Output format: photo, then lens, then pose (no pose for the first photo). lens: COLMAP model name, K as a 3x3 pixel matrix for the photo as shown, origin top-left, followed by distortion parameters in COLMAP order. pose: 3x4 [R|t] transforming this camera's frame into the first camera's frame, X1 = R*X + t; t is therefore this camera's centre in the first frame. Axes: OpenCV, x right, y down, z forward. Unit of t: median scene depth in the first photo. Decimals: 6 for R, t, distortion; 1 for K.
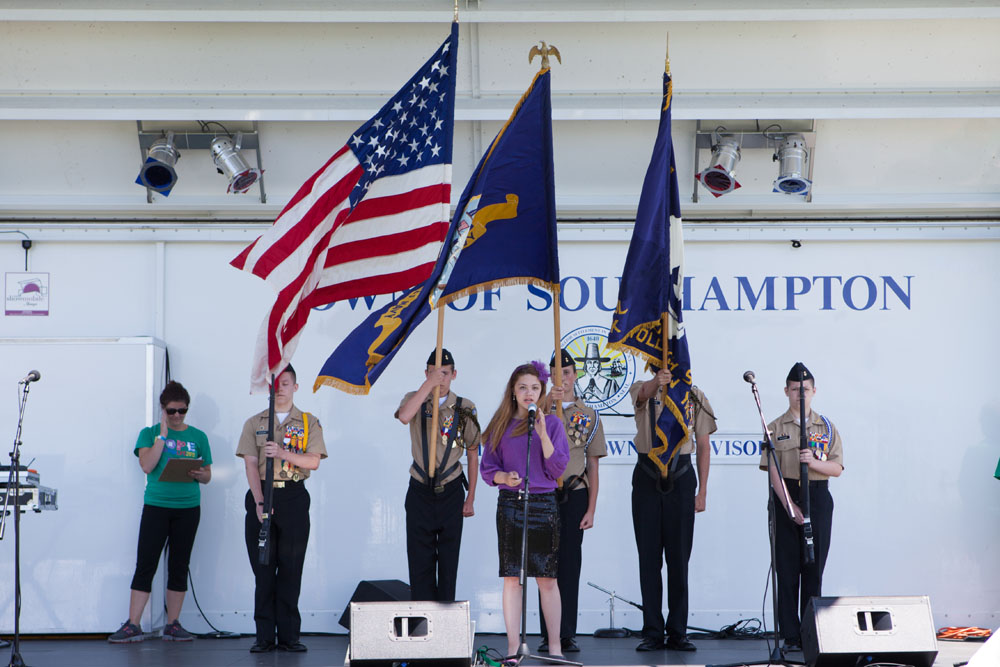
lens RADIAL K [[1967.6, 0, 500.0], [0, 1967.6, 333.5], [0, 0, 1]] dist [0.011981, -0.067713]
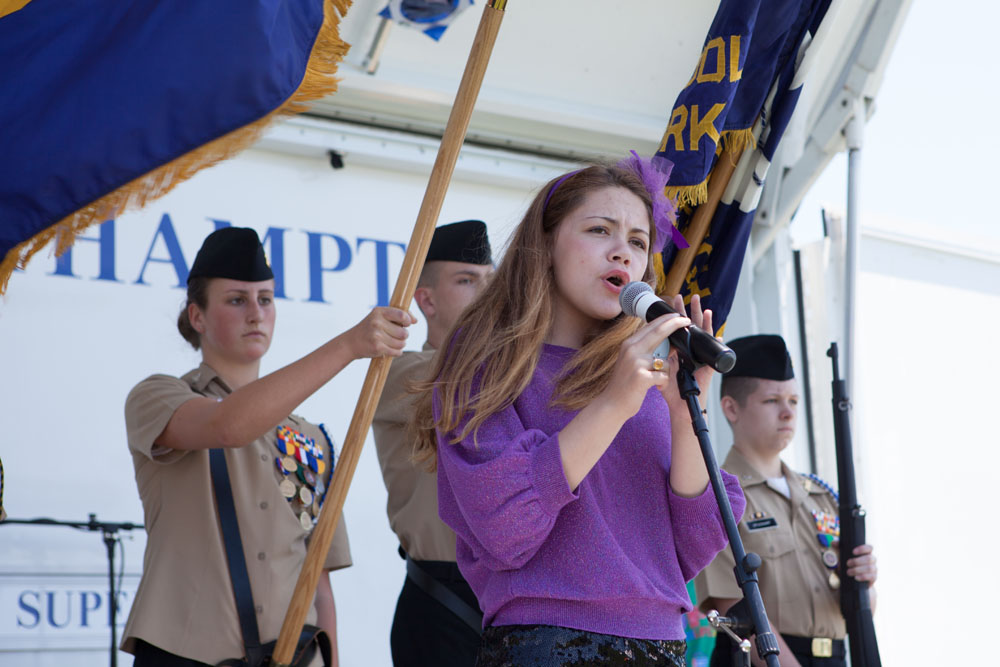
lens RADIAL K [[1967.6, 0, 500.0], [0, 1967.6, 333.5], [0, 0, 1]] dist [0.011981, -0.067713]
pose [[0.780936, 0.091428, 0.617883, -0.109320], [-0.021187, 0.992537, -0.120087, 0.051595], [-0.624251, 0.080689, 0.777046, 0.605542]]
